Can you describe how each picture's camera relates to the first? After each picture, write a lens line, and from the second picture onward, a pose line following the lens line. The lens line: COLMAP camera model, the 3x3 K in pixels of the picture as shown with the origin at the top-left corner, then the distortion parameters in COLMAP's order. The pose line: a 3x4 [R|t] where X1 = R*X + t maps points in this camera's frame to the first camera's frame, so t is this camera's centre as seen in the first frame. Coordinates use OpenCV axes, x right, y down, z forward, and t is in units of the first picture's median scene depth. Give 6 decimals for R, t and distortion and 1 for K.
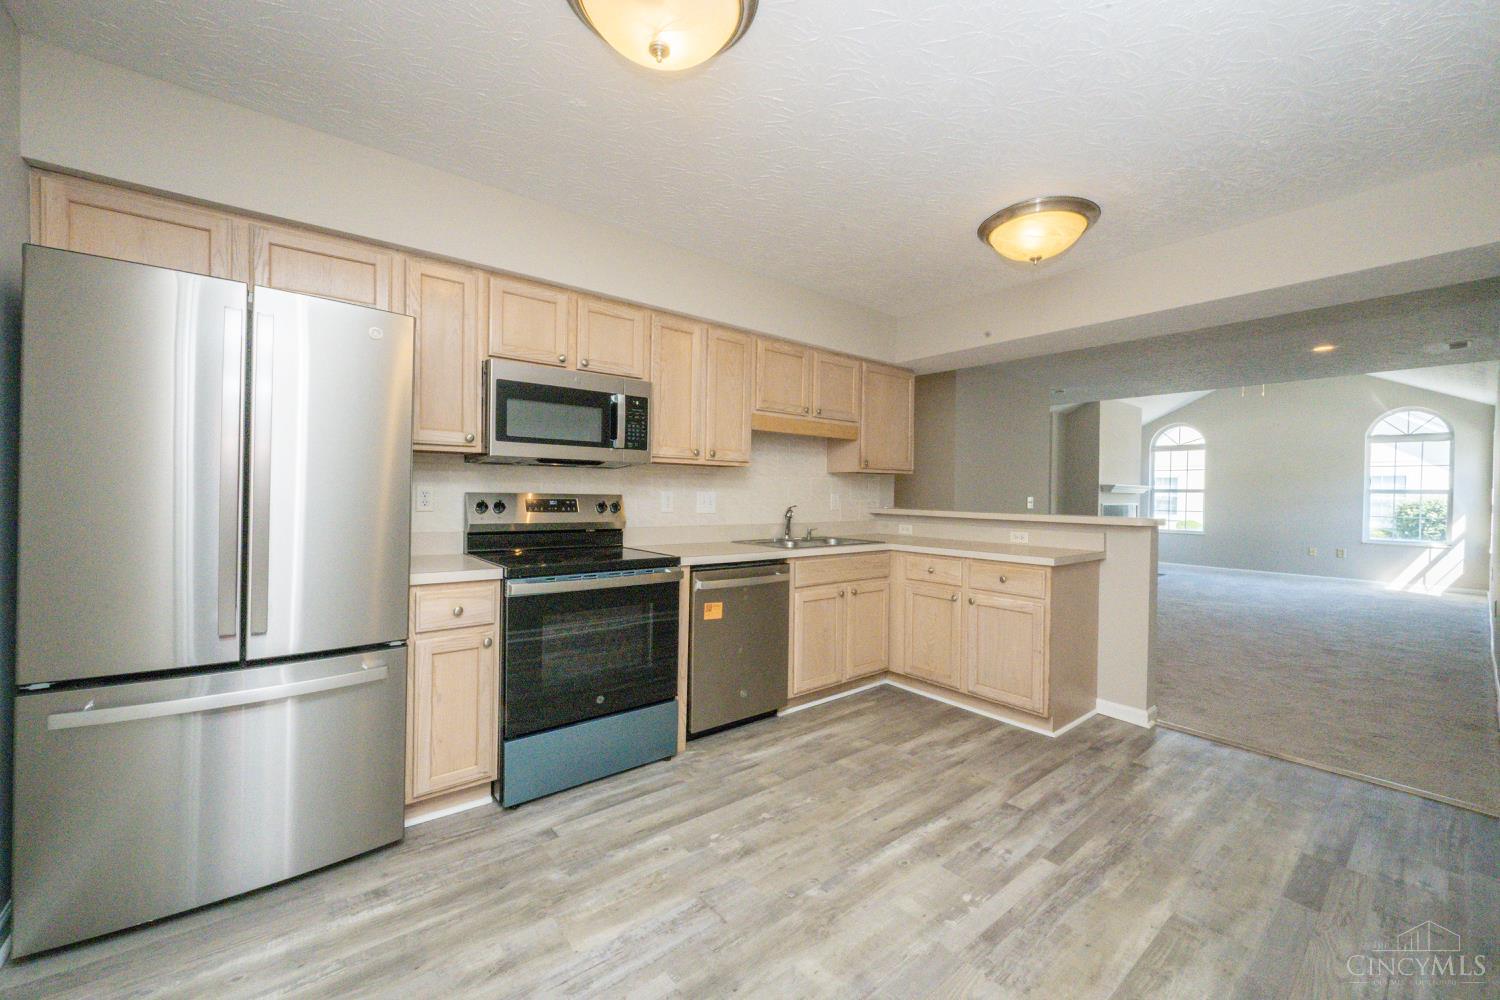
lens RADIAL K [[589.2, 0, 757.2], [0, 589.2, 495.9], [0, 0, 1]] dist [-0.000906, -0.000056]
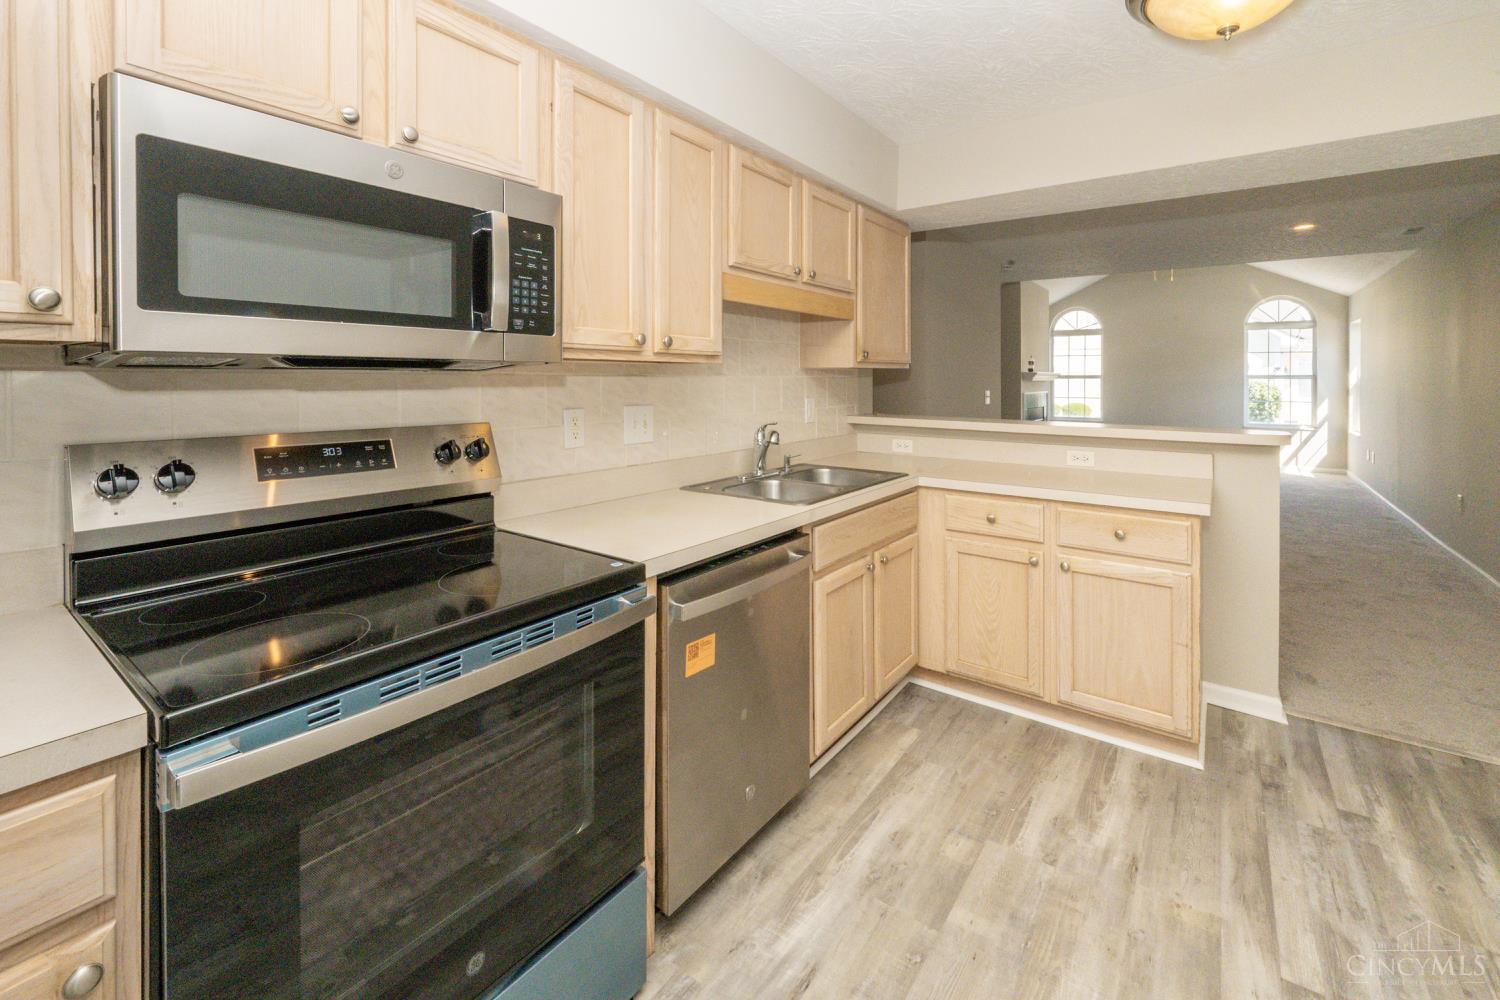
lens RADIAL K [[640.0, 0, 781.8], [0, 640.0, 385.8], [0, 0, 1]] dist [0.000011, 0.000012]
pose [[0.962767, -0.014415, 0.269947, -0.152833], [0.012367, 0.999880, 0.009286, -0.039825], [-0.270048, -0.005602, 0.962831, 0.454842]]
